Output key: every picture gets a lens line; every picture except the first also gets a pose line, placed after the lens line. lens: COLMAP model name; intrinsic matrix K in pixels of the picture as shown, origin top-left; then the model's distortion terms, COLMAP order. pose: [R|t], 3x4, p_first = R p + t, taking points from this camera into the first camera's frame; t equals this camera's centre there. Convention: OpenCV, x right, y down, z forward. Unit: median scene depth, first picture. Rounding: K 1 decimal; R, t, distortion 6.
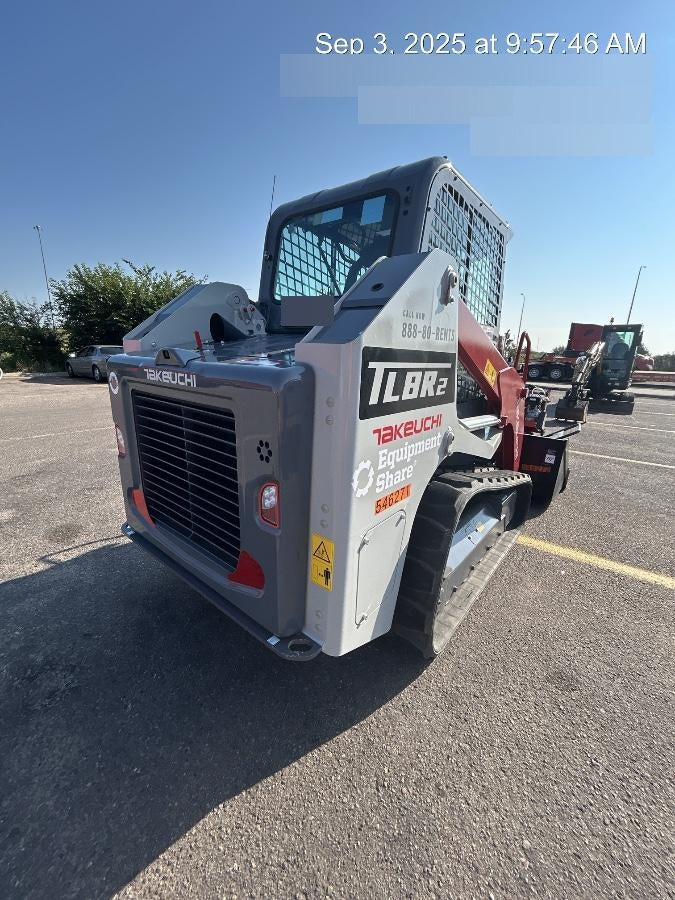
lens RADIAL K [[361.4, 0, 336.5], [0, 361.4, 451.3], [0, 0, 1]] dist [-0.007079, -0.000022]
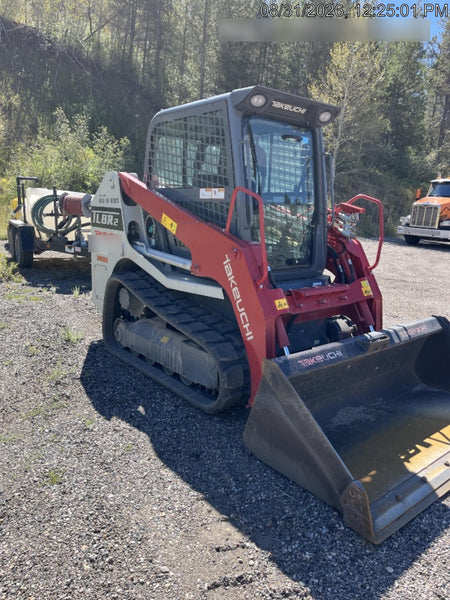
lens RADIAL K [[456.1, 0, 234.9], [0, 456.1, 305.8], [0, 0, 1]] dist [0.038395, -0.001539]
pose [[-0.186006, 0.175612, -0.966728, 3.583050], [-0.294775, 0.928602, 0.225403, -0.658227], [0.937288, 0.326893, -0.120960, 2.590386]]
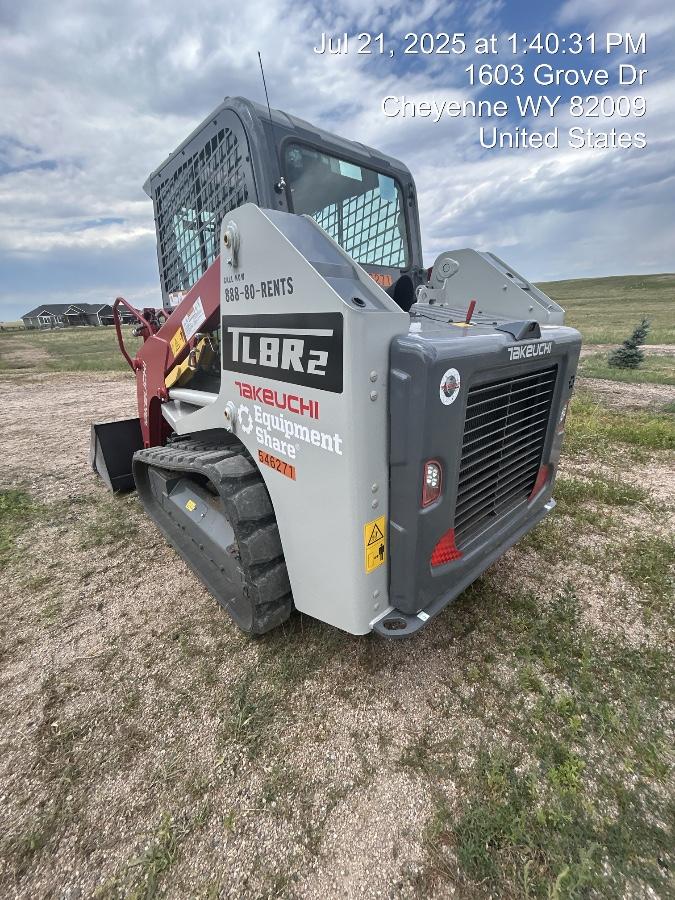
lens RADIAL K [[361.4, 0, 336.5], [0, 361.4, 451.3], [0, 0, 1]] dist [-0.007079, -0.000022]
pose [[-0.161119, 0.315952, -0.934995, 1.143480], [-0.243179, 0.905455, 0.347874, -0.317174], [0.956507, 0.283420, -0.069053, 1.293347]]
